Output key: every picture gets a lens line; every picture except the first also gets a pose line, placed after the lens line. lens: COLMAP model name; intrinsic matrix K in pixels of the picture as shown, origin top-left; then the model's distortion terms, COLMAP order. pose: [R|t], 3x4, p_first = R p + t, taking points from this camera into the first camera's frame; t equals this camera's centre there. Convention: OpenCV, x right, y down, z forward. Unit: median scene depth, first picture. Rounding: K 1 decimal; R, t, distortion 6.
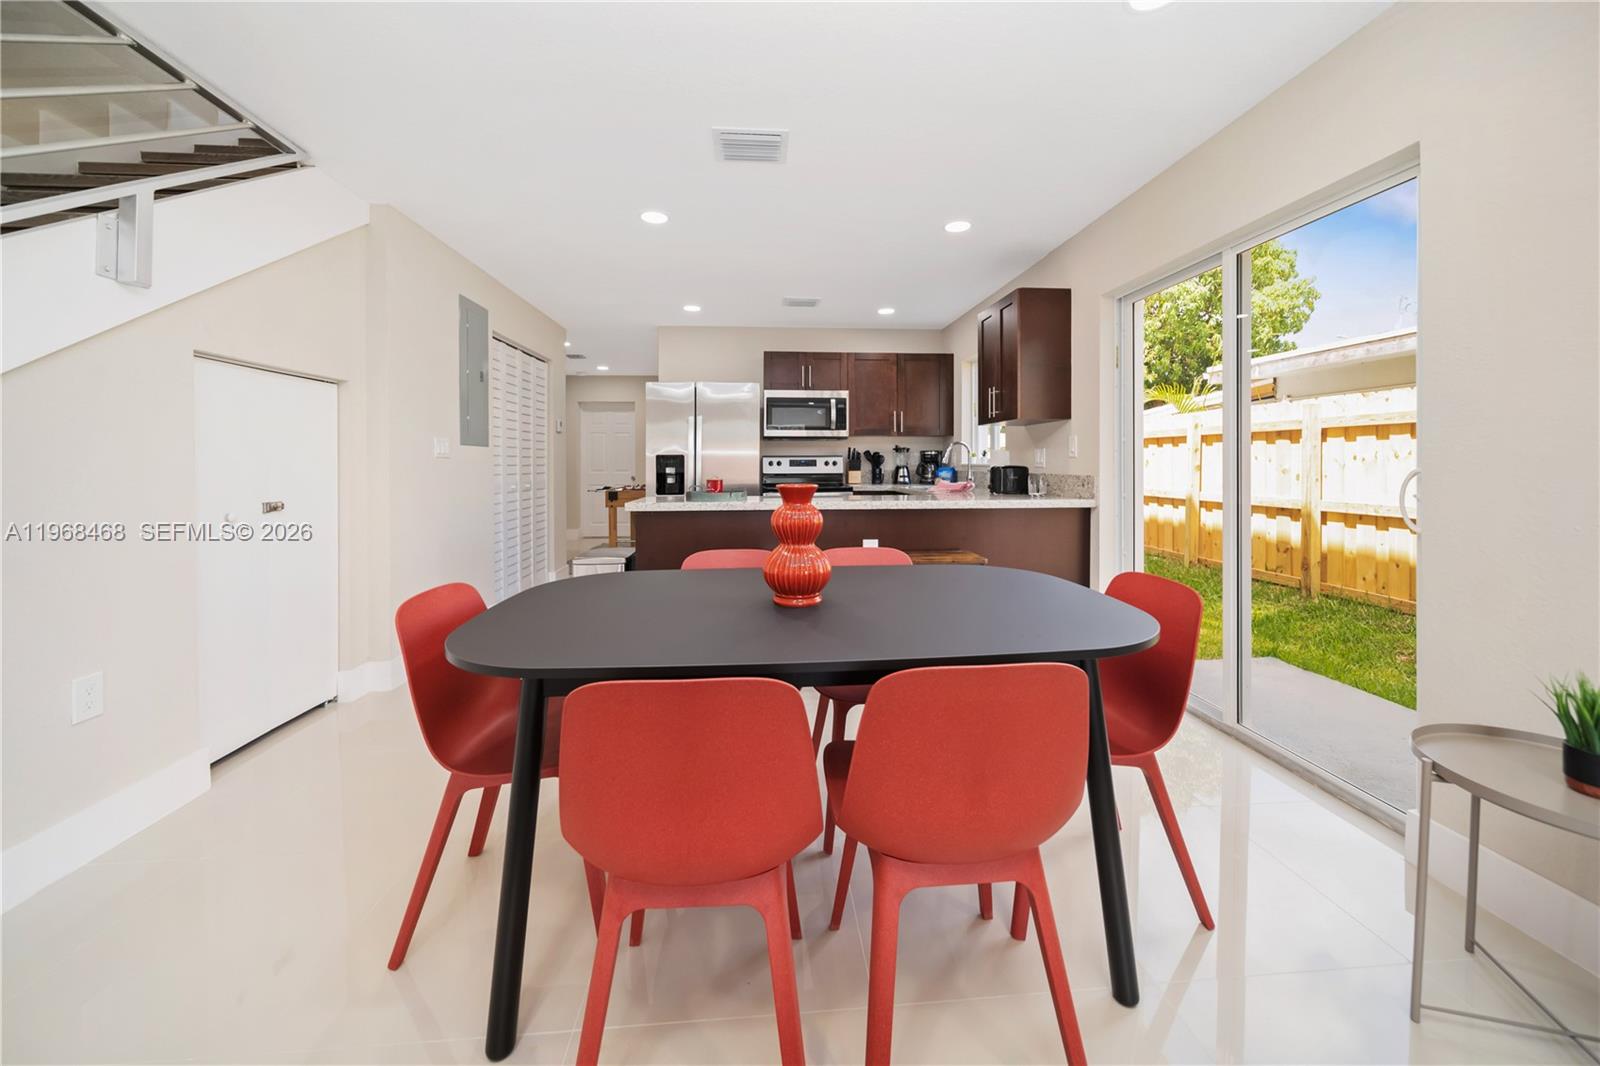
lens RADIAL K [[585.3, 0, 805.2], [0, 585.3, 475.3], [0, 0, 1]] dist [0.001065, 0.000069]
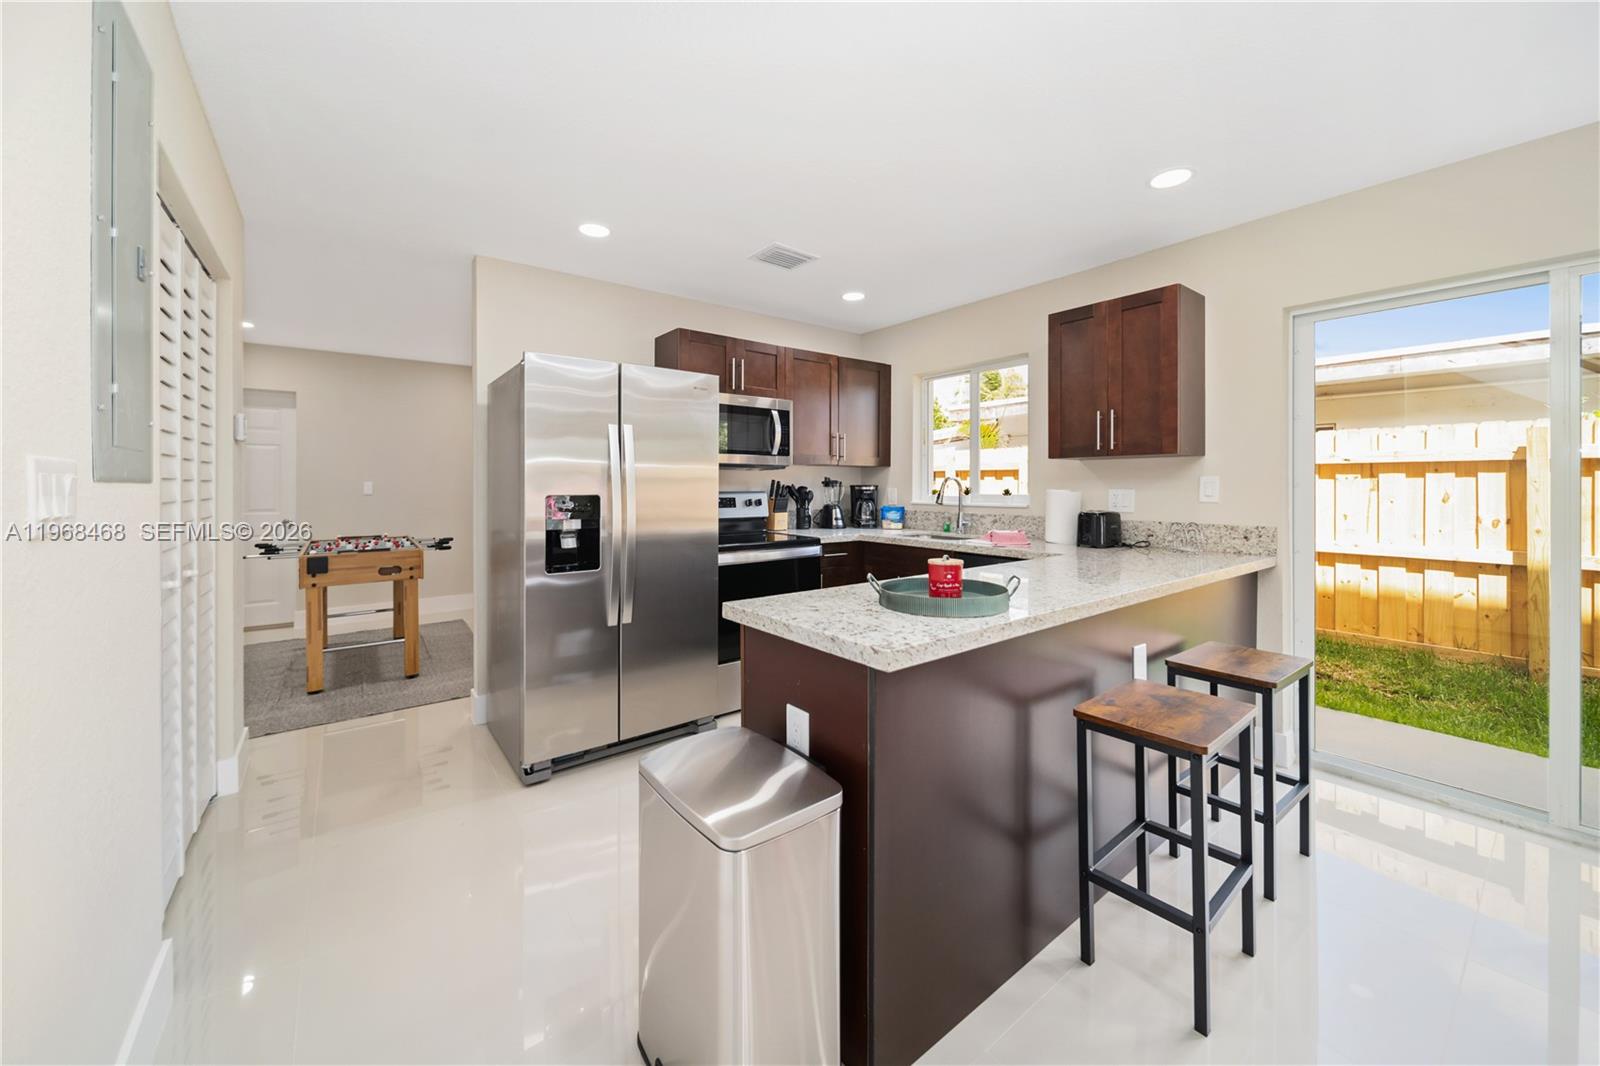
lens RADIAL K [[585.6, 0, 789.6], [0, 585.6, 492.5], [0, 0, 1]] dist [0.000719, 0.000151]
pose [[0.854440, -0.003490, 0.519539, -0.292966], [0.007093, 0.999963, -0.004949, -0.029595], [-0.519502, 0.007914, 0.854433, 0.393227]]
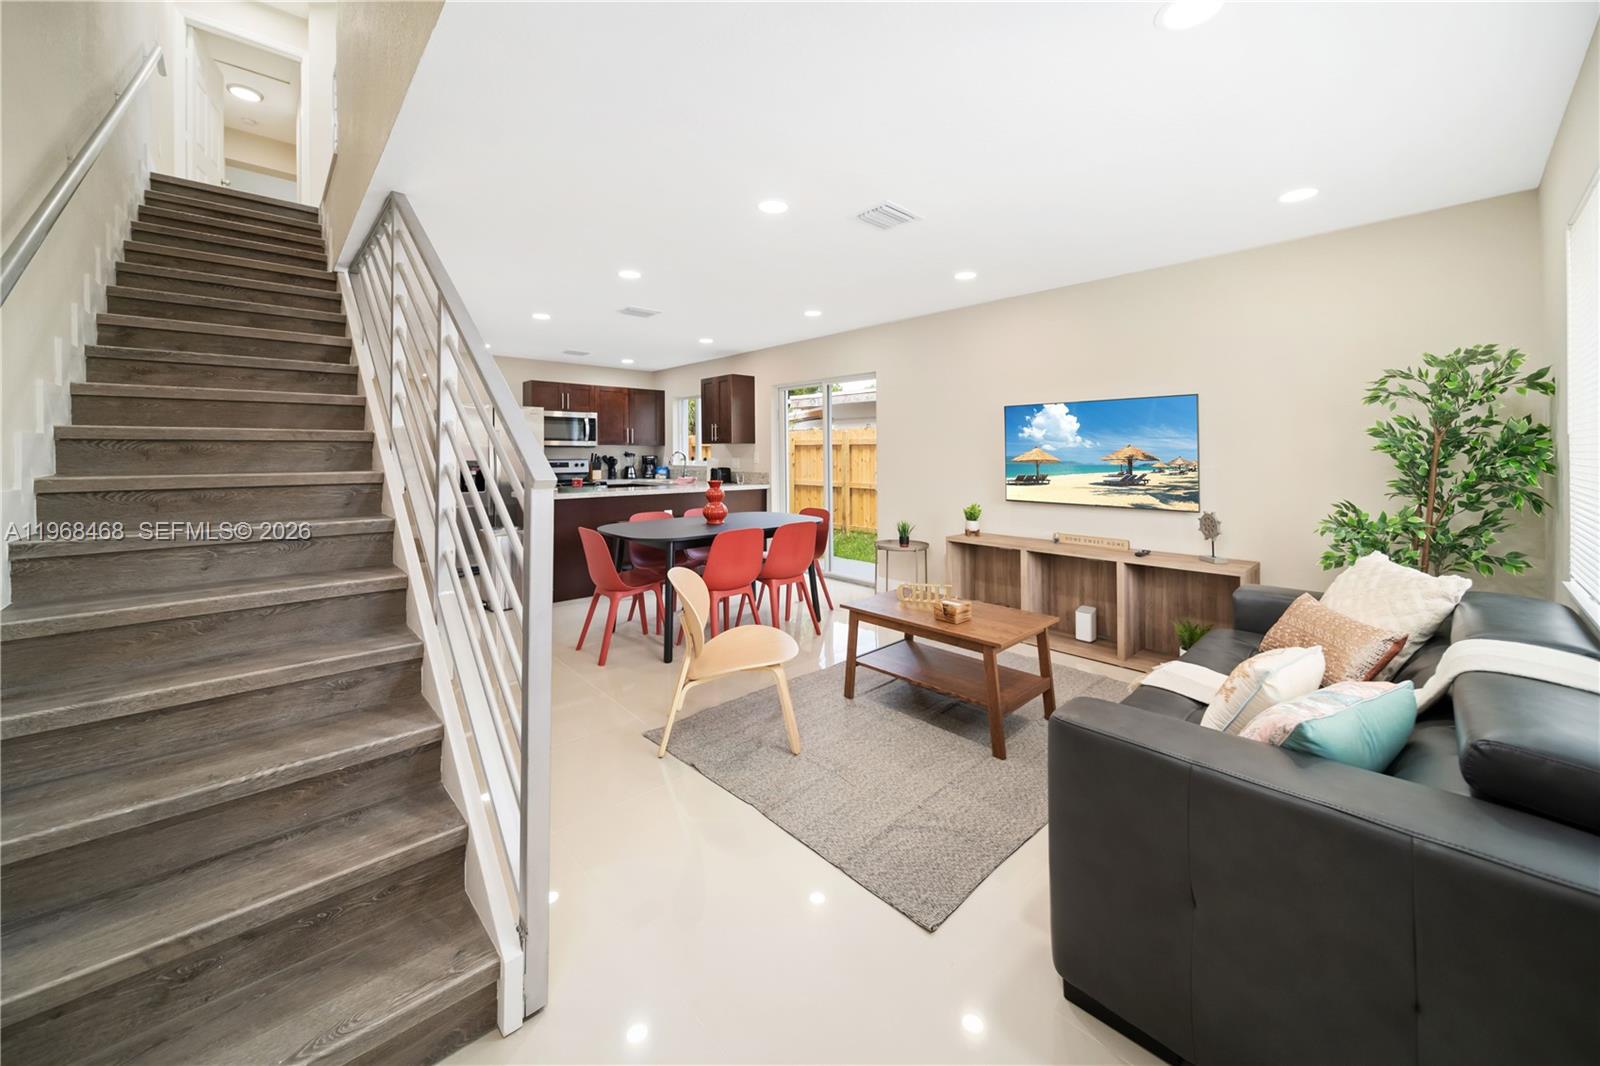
lens RADIAL K [[585.3, 0, 805.2], [0, 585.3, 475.3], [0, 0, 1]] dist [0.001065, 0.000069]
pose [[0.792310, -0.018549, 0.609837, -0.382648], [0.010688, 0.999806, 0.016525, -0.013406], [-0.610025, -0.006575, 0.792355, -0.407780]]
